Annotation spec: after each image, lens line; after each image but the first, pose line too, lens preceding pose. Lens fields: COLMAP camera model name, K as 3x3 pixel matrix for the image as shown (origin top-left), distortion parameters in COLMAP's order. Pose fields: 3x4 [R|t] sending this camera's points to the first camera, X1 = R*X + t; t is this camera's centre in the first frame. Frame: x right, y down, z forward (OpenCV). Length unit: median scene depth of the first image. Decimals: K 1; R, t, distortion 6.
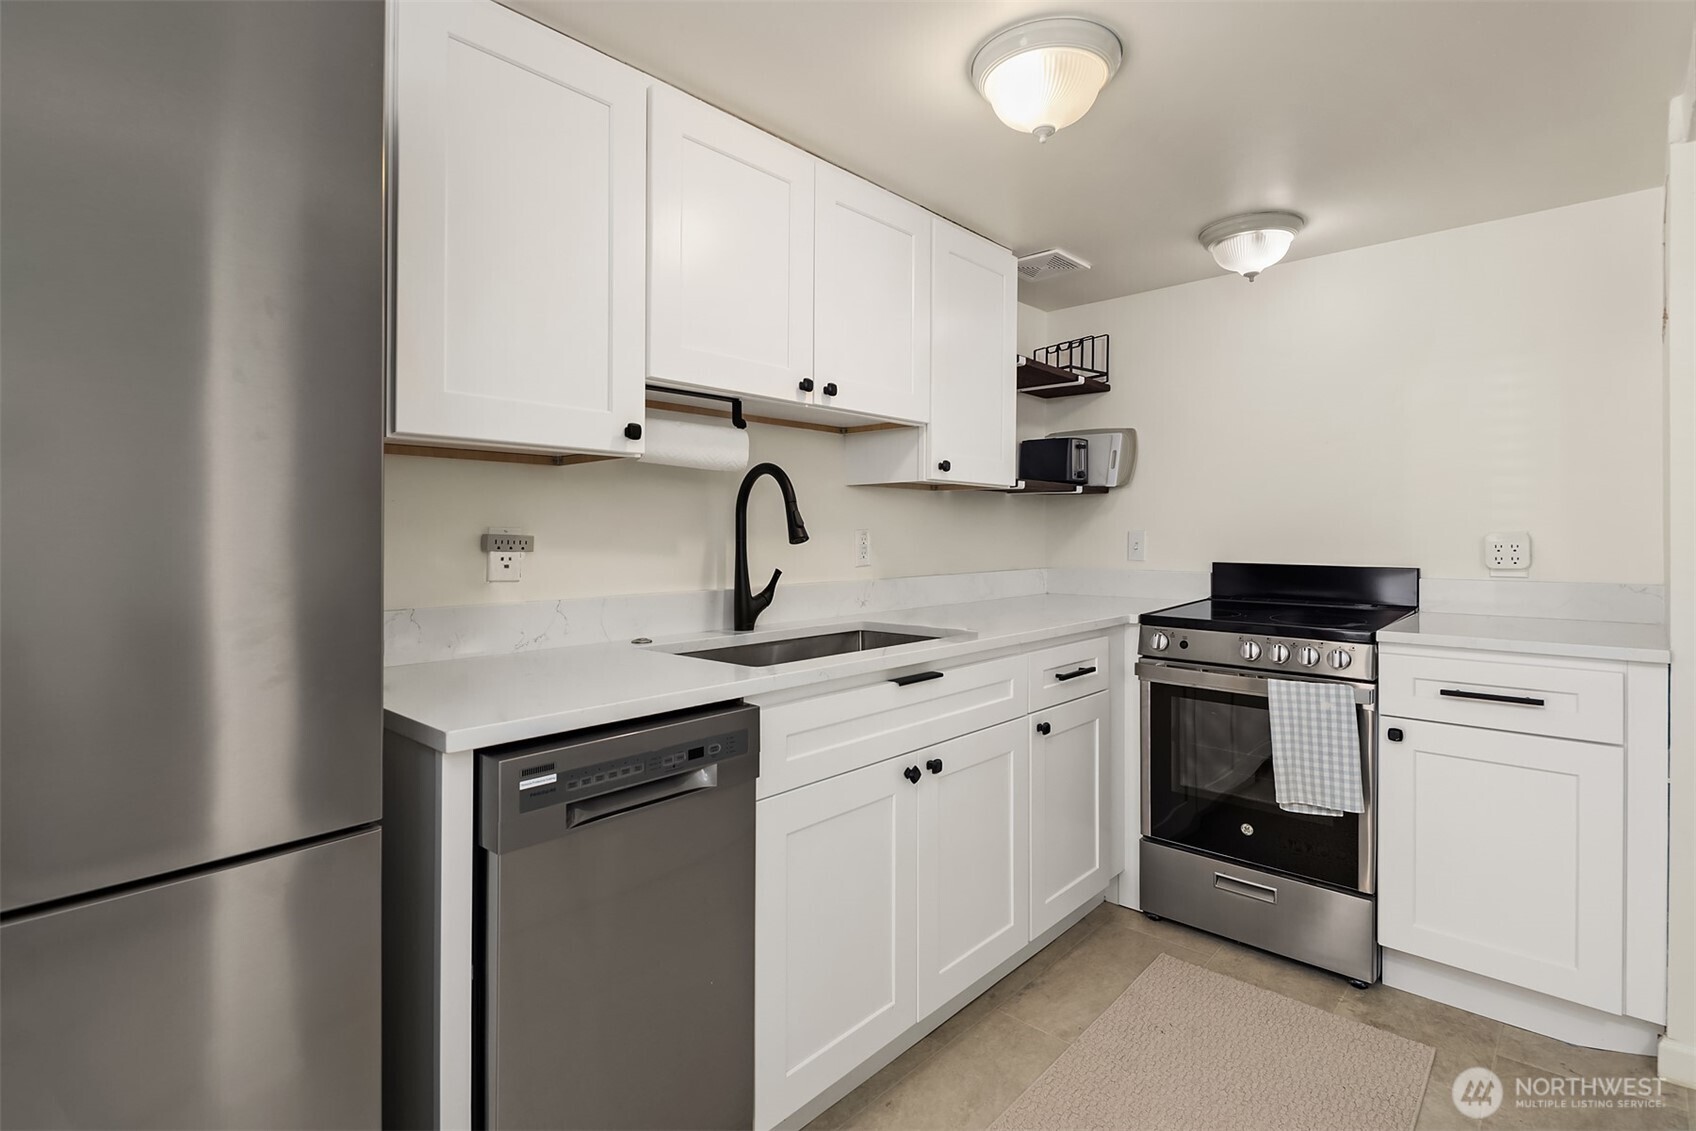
lens RADIAL K [[786.7, 0, 851.2], [0, 786.7, 548.5], [0, 0, 1]] dist [-0.013625, -0.001579]
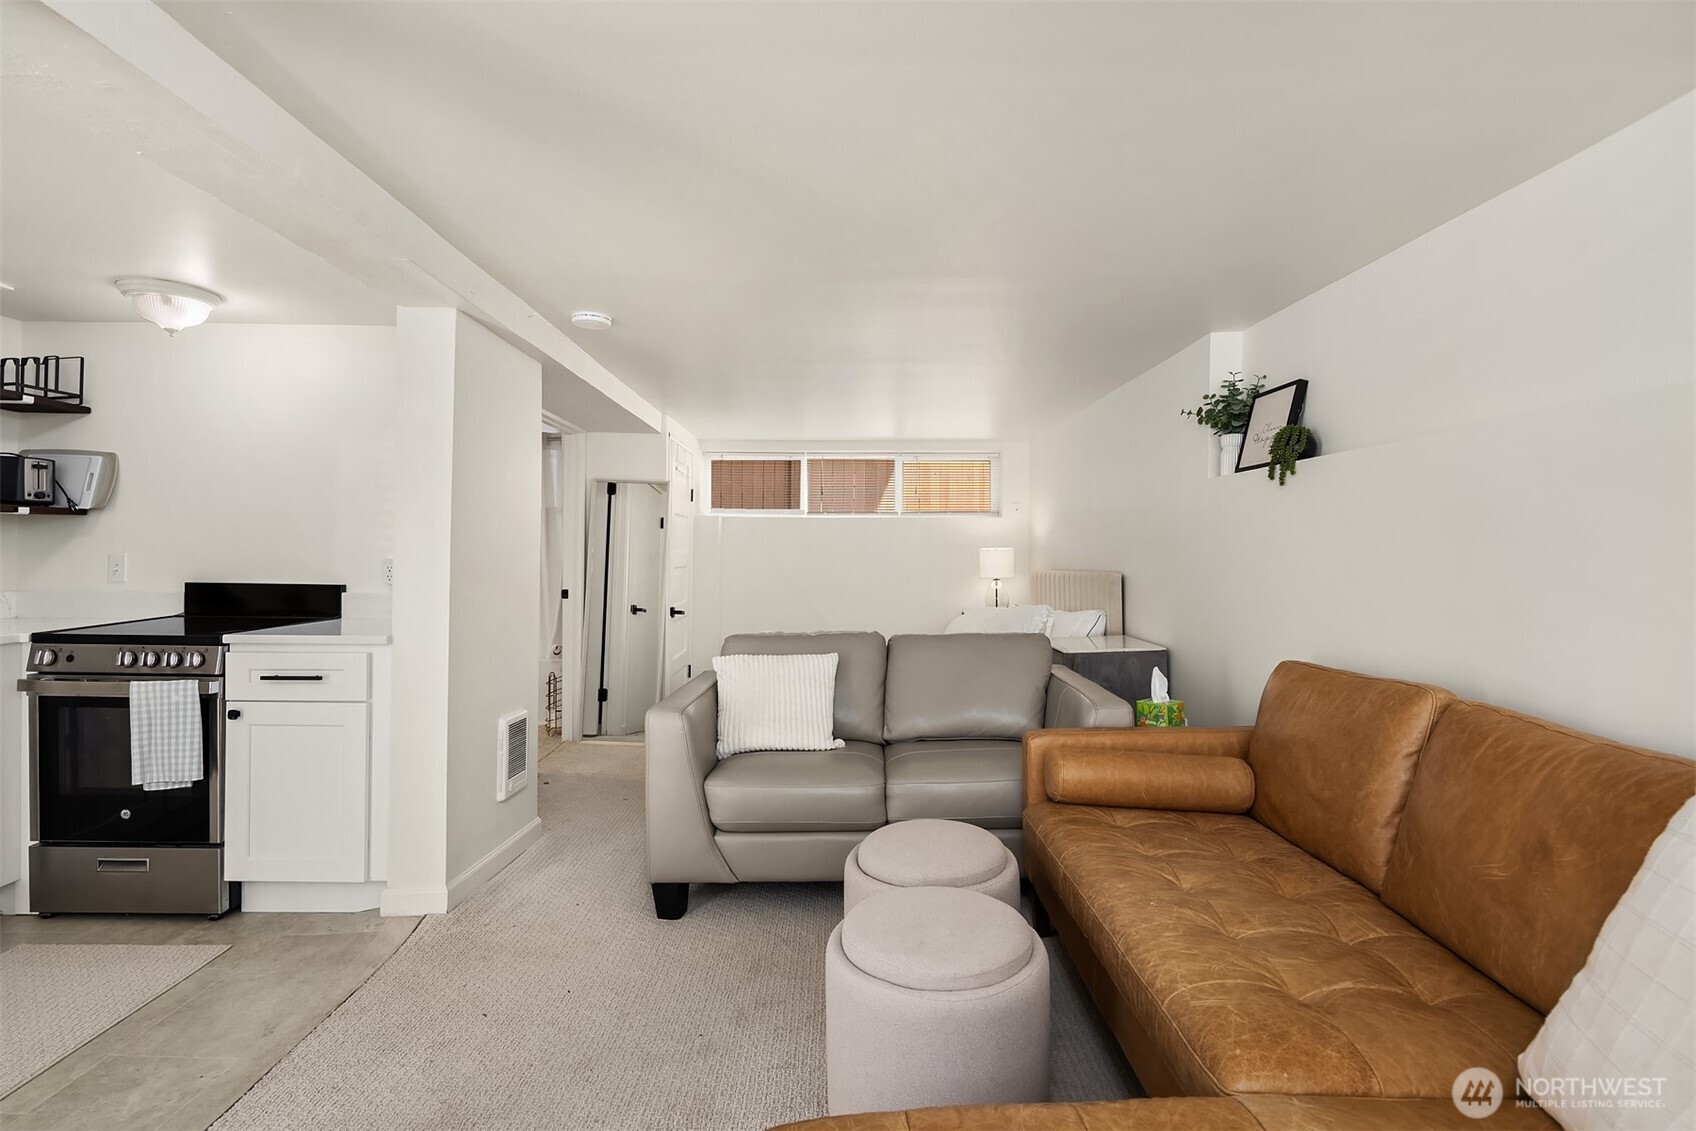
lens RADIAL K [[786.7, 0, 858.2], [0, 786.7, 562.1], [0, 0, 1]] dist [-0.013625, -0.001579]
pose [[0.701637, 0.001078, 0.712534, 0.470811], [0.001619, 0.999994, -0.003108, -0.007825], [-0.712533, 0.003334, 0.701631, -0.600870]]
